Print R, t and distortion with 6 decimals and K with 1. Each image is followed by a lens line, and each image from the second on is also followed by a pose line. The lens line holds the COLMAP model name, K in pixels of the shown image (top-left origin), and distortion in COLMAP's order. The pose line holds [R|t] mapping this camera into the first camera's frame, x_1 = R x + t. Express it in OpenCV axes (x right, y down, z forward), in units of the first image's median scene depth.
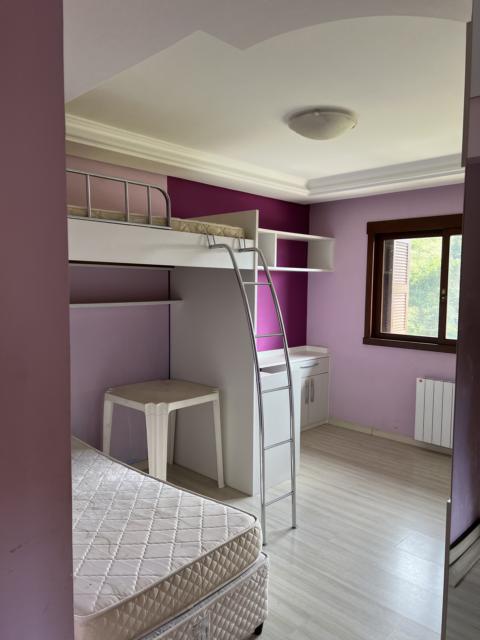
lens RADIAL K [[479.3, 0, 239.8], [0, 479.3, 320.0], [0, 0, 1]] dist [0.051787, -0.064473]
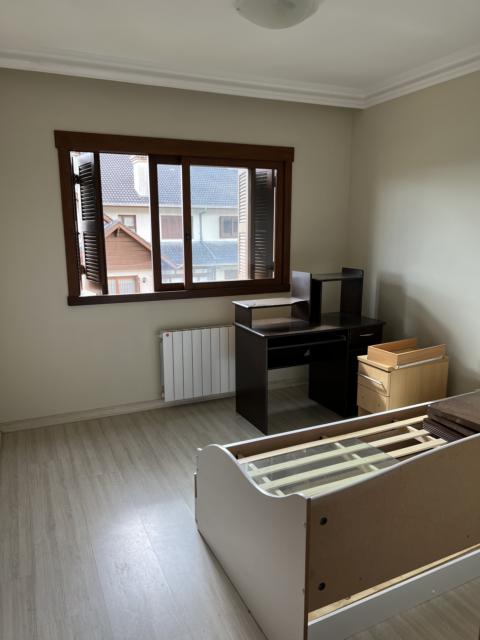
lens RADIAL K [[479.3, 0, 240.2], [0, 479.3, 321.3], [0, 0, 1]] dist [0.051787, -0.064473]
pose [[0.339928, -0.193902, 0.920245, -0.372628], [0.077917, 0.980957, 0.177913, -0.042327], [-0.937218, 0.011225, 0.348563, 0.577793]]
